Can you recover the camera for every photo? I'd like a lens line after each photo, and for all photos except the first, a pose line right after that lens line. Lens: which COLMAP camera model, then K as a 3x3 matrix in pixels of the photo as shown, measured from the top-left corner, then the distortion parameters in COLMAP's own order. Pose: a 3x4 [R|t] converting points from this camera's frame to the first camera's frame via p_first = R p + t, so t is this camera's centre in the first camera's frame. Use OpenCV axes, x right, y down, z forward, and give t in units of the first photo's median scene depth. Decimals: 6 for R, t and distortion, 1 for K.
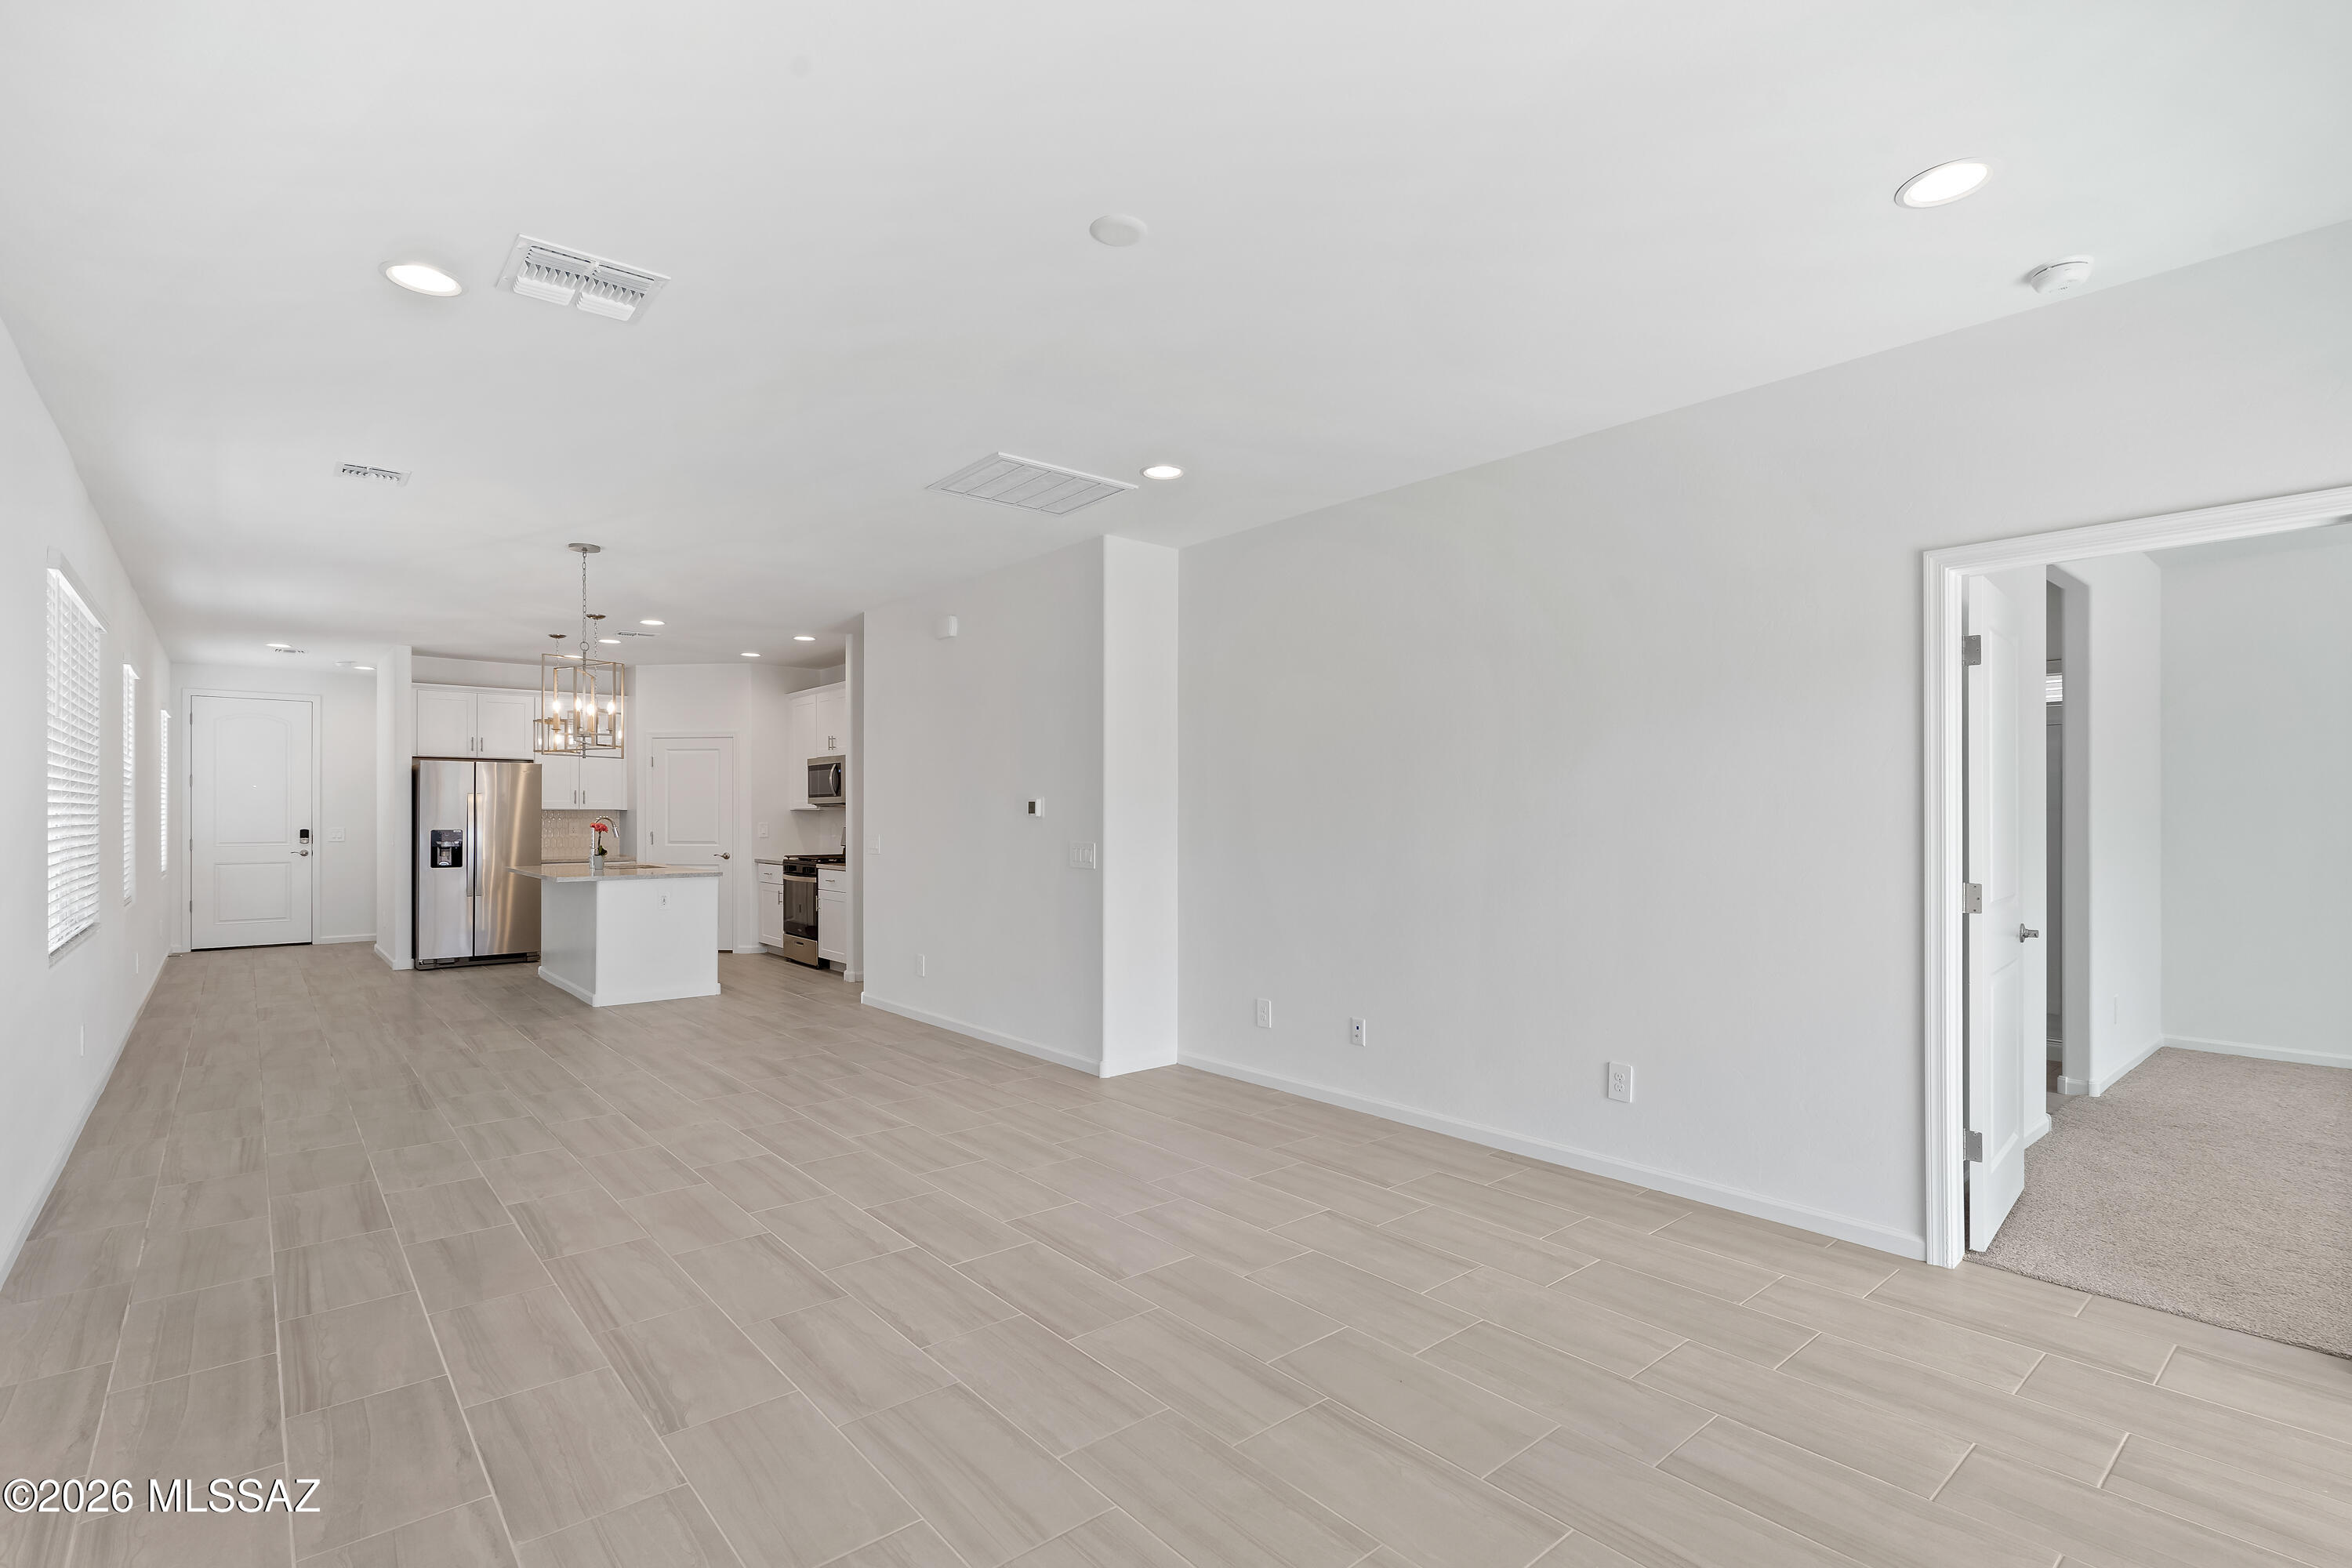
lens RADIAL K [[1085.0, 0, 1169.1], [0, 1085.0, 814.1], [0, 0, 1]] dist [-0.008007, 0.003681]
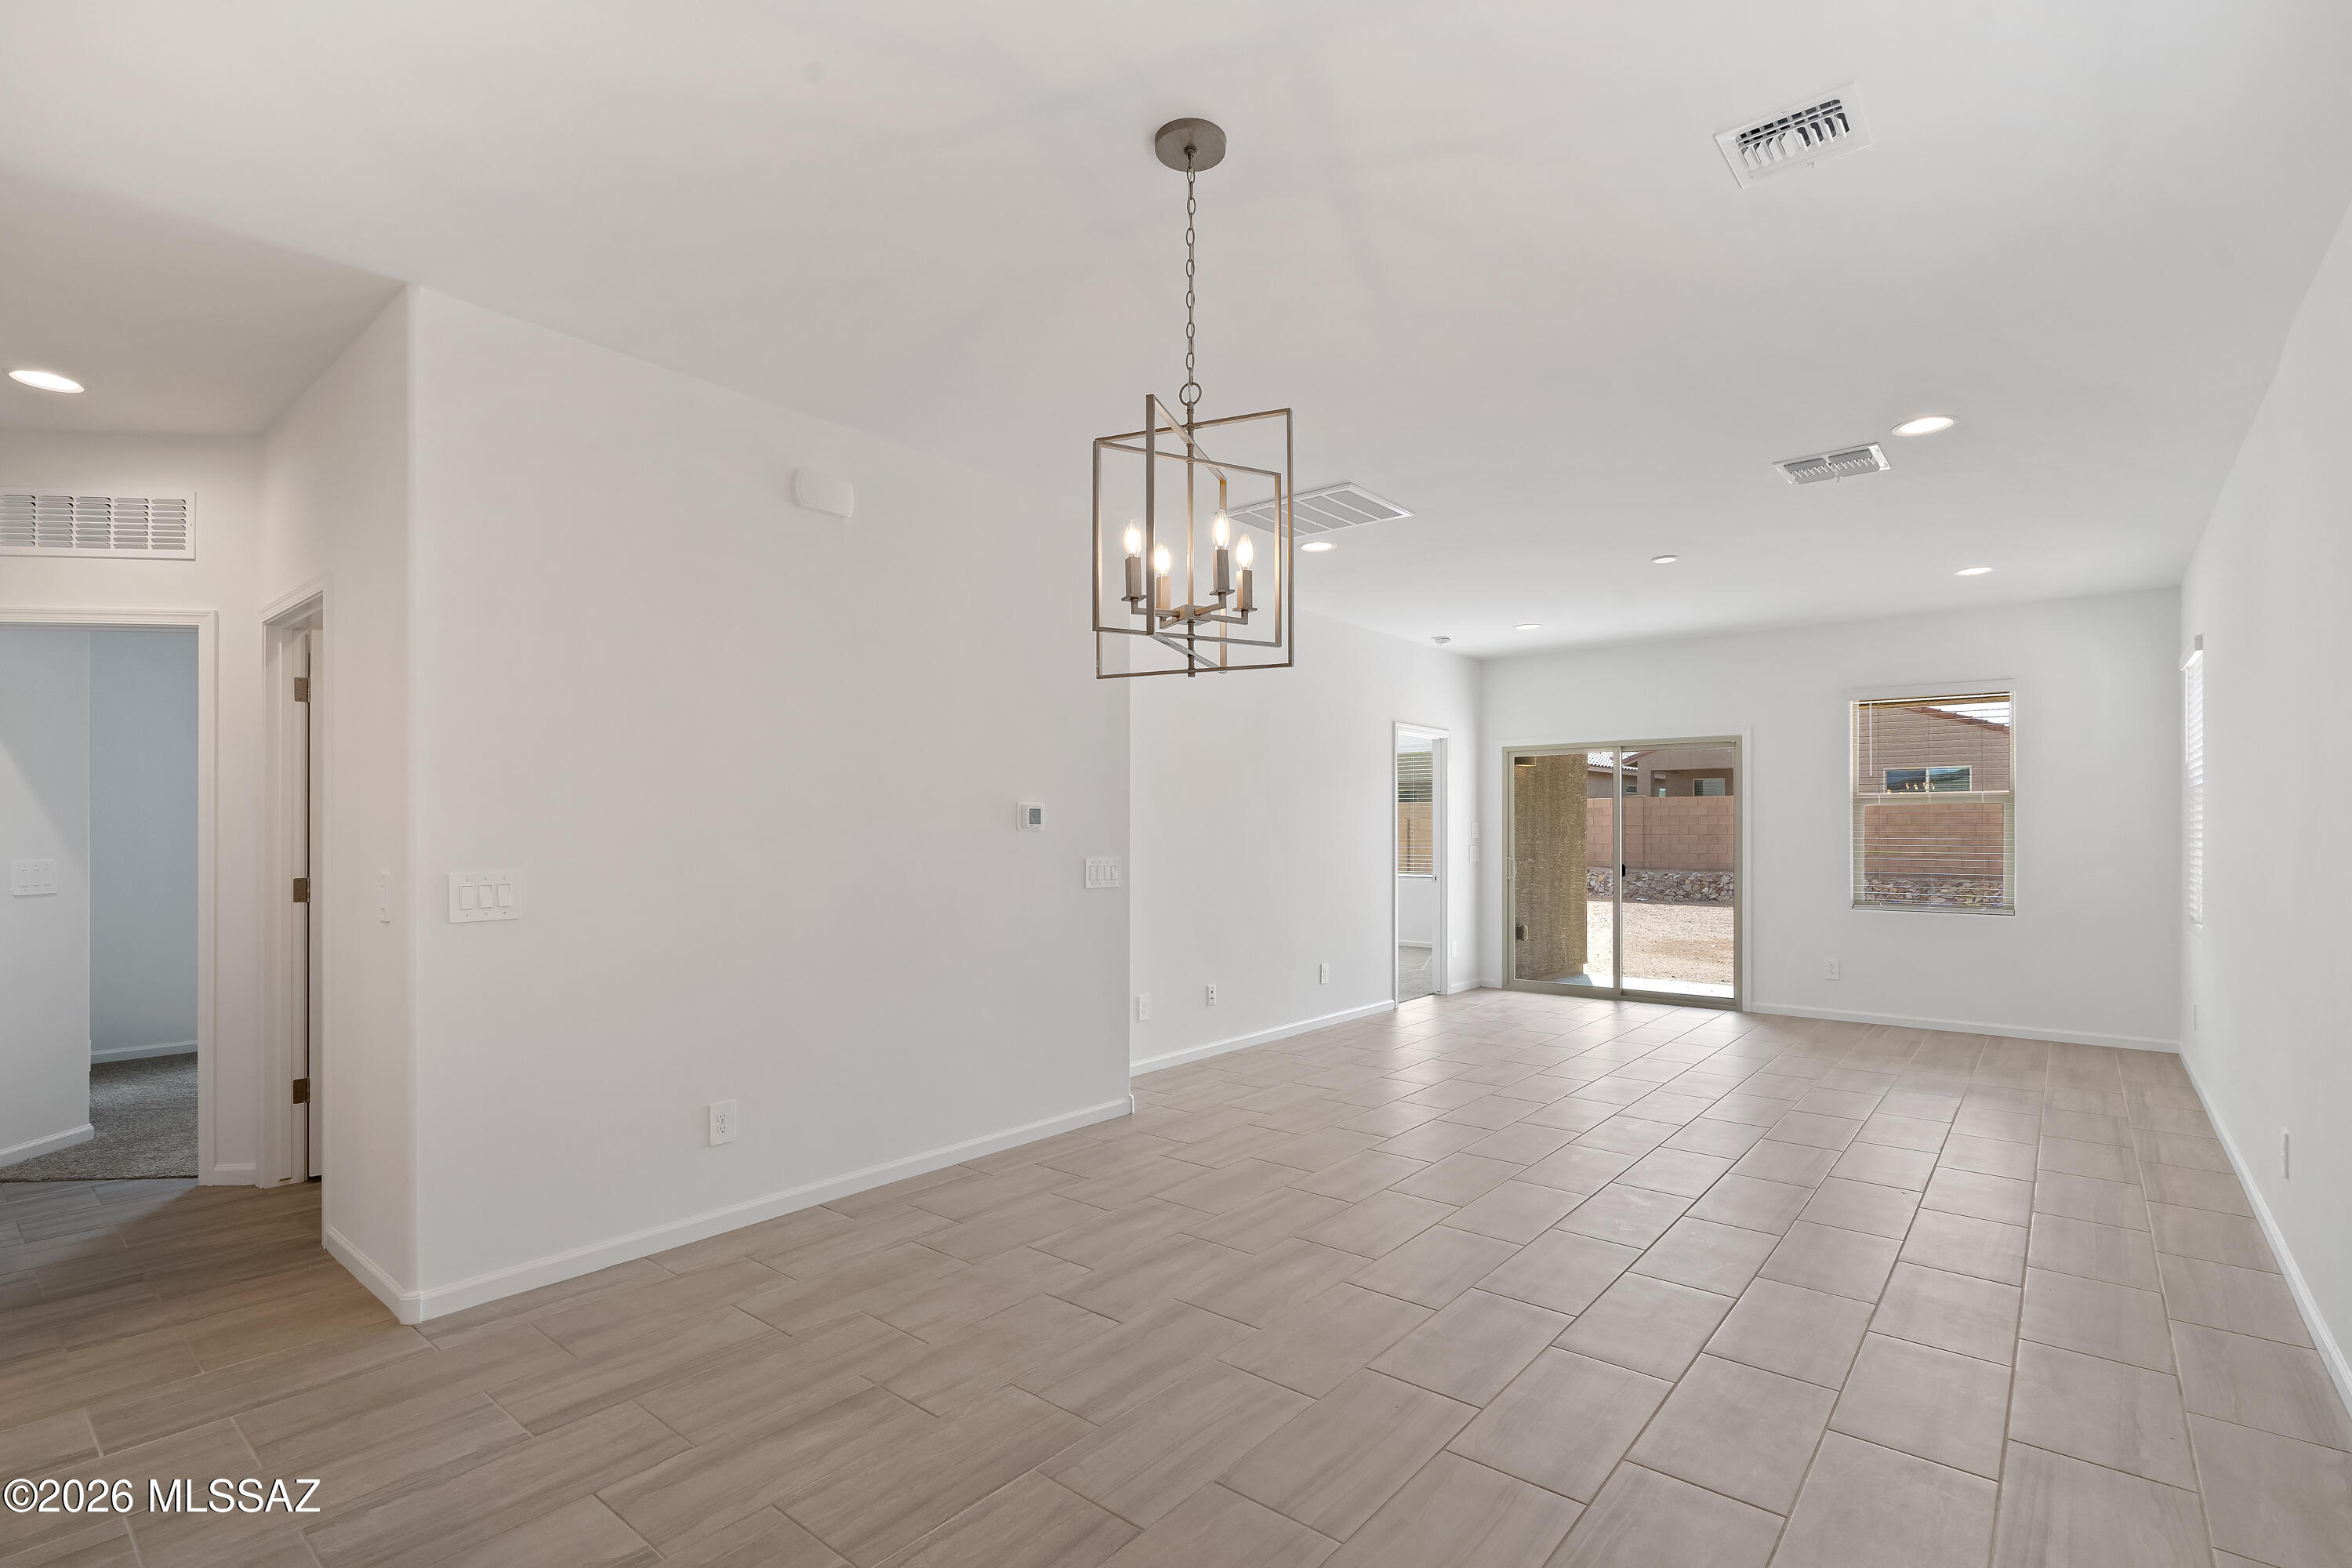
lens RADIAL K [[1085.0, 0, 1167.2], [0, 1085.0, 830.6], [0, 0, 1]] dist [-0.008007, 0.003681]
pose [[-0.173144, 0.000897, 0.984896, -1.083742], [-0.001399, 0.999998, -0.001156, 0.005988], [-0.984895, -0.001578, -0.173143, 1.267800]]
